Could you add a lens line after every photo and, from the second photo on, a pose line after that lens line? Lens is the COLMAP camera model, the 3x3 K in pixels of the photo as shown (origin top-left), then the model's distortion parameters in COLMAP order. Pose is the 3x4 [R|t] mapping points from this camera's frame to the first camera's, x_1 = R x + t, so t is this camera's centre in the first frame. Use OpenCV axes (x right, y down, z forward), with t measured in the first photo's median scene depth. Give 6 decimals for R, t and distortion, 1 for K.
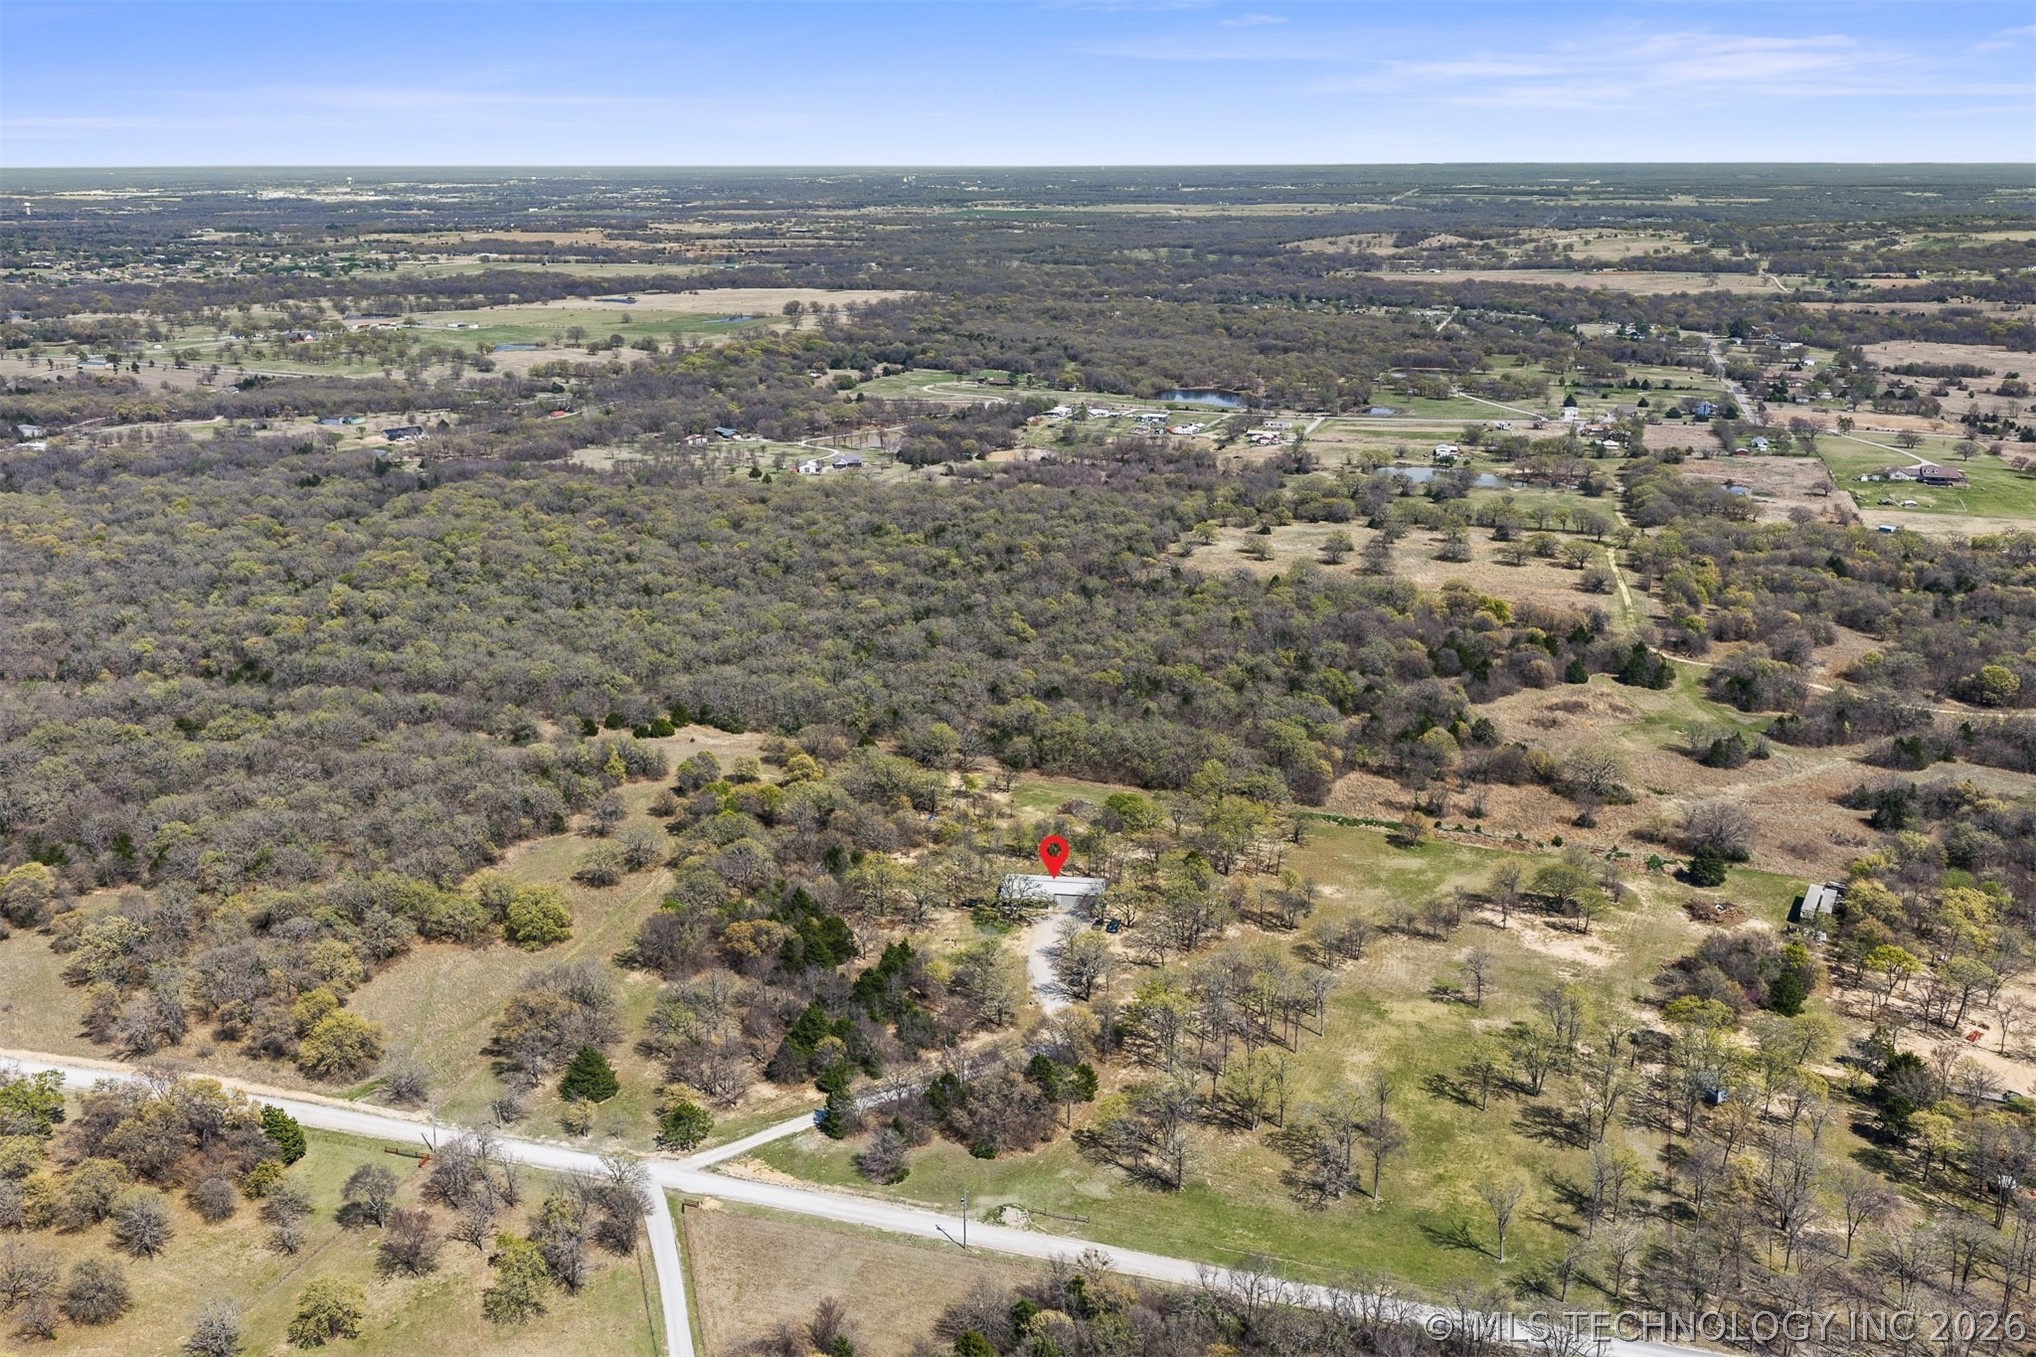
lens RADIAL K [[1714.2, 0, 1018.0], [0, 1714.2, 678.5], [0, 0, 1]] dist [0.020254, -0.050674]
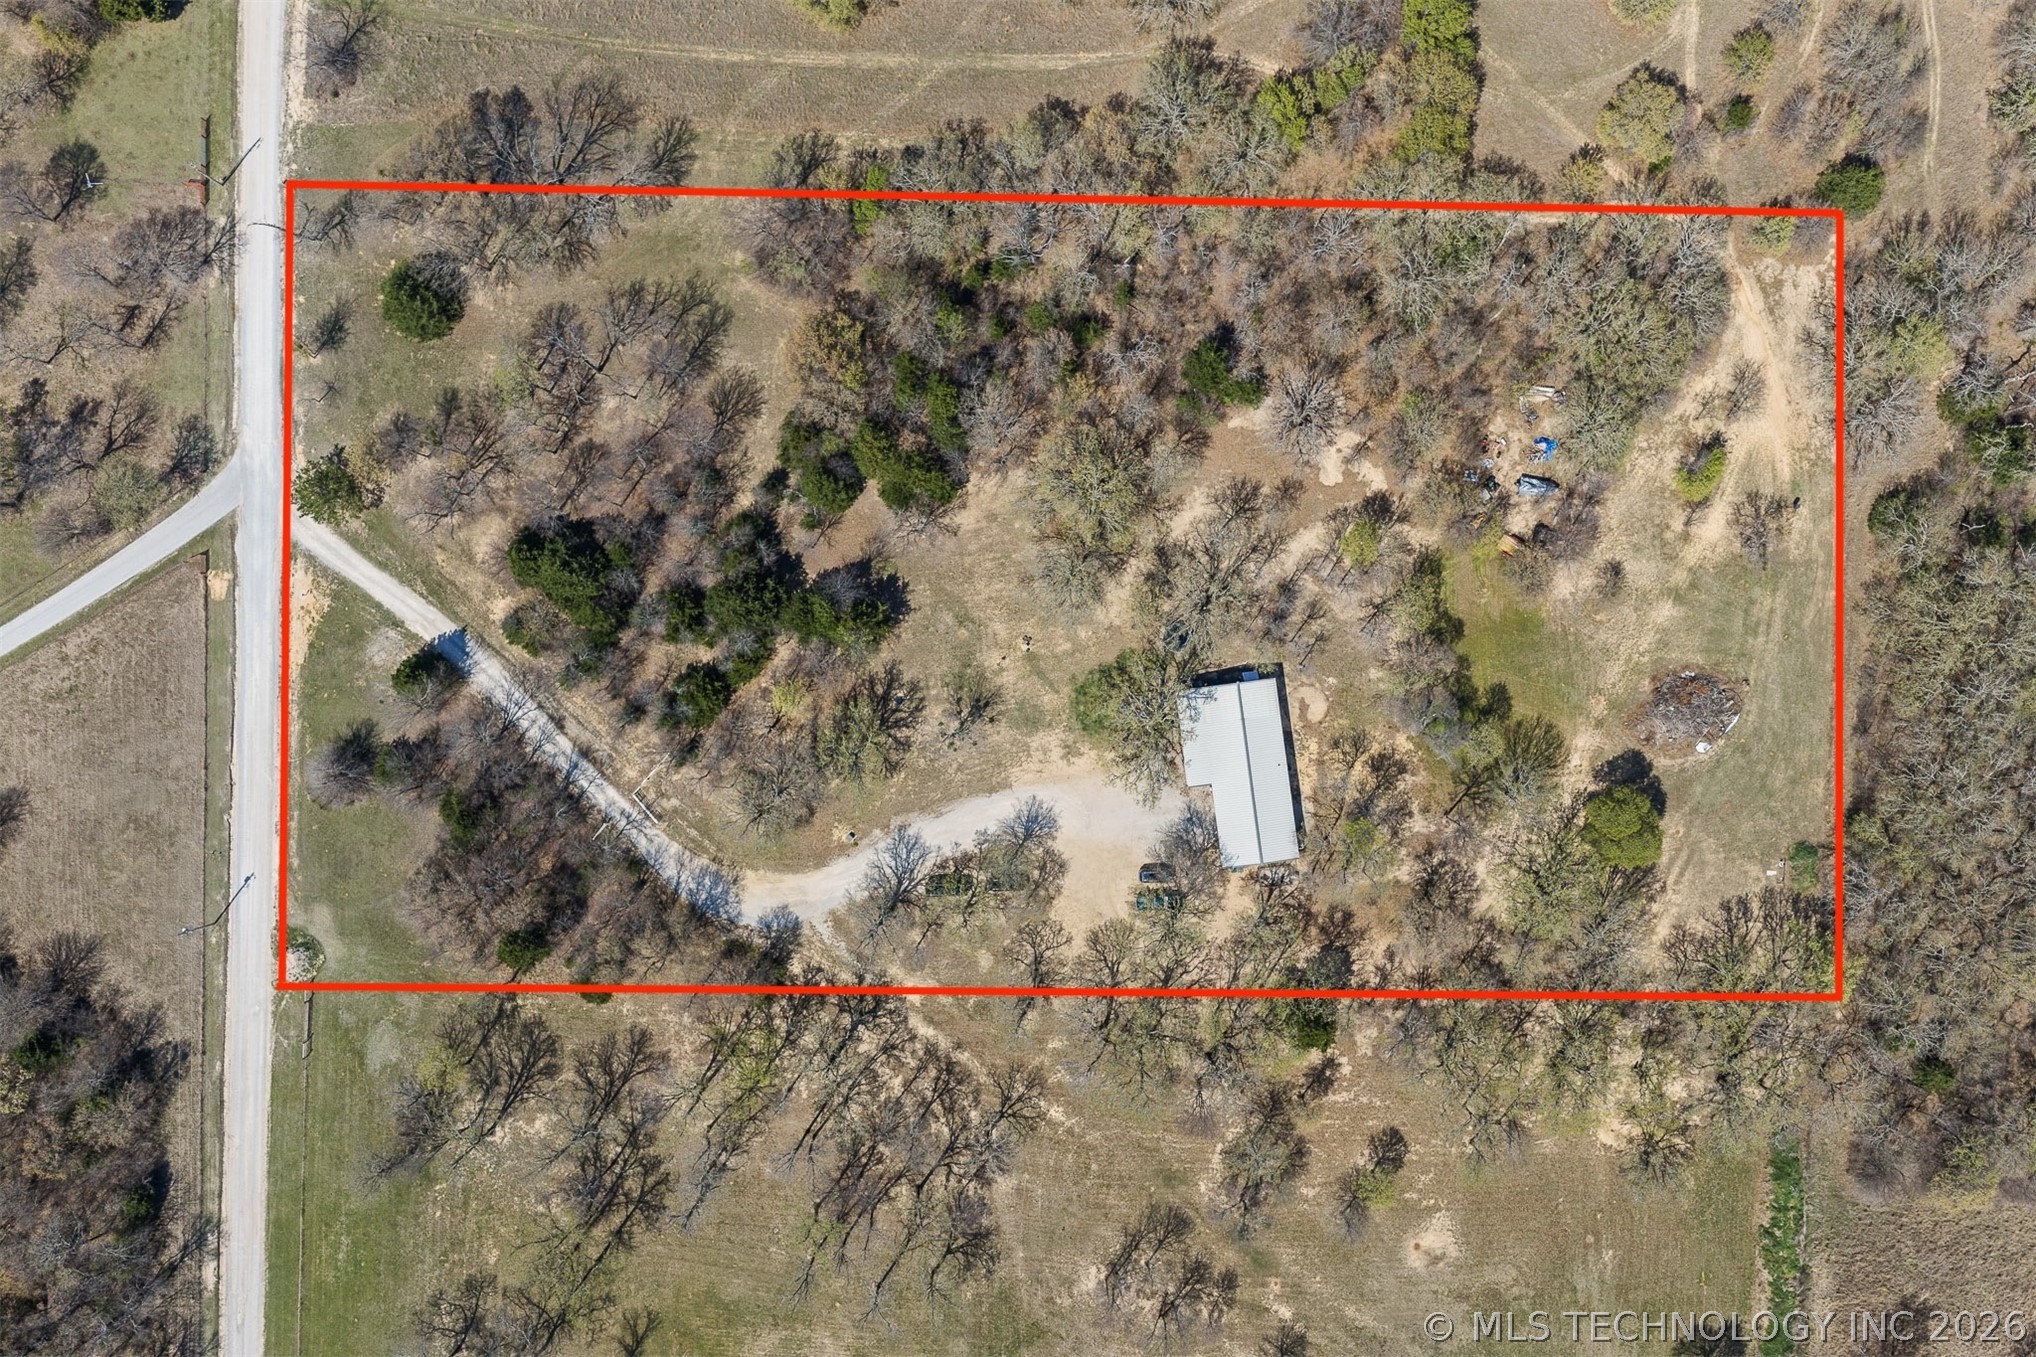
lens RADIAL K [[1680.8, 0, 1018.0], [0, 1680.8, 678.5], [0, 0, 1]] dist [0.025825, -0.044389]
pose [[0.266583, 0.963763, -0.009718, -0.008314], [-0.276320, 0.086083, 0.957203, -0.136999], [0.923353, -0.252489, 0.289255, 0.284397]]
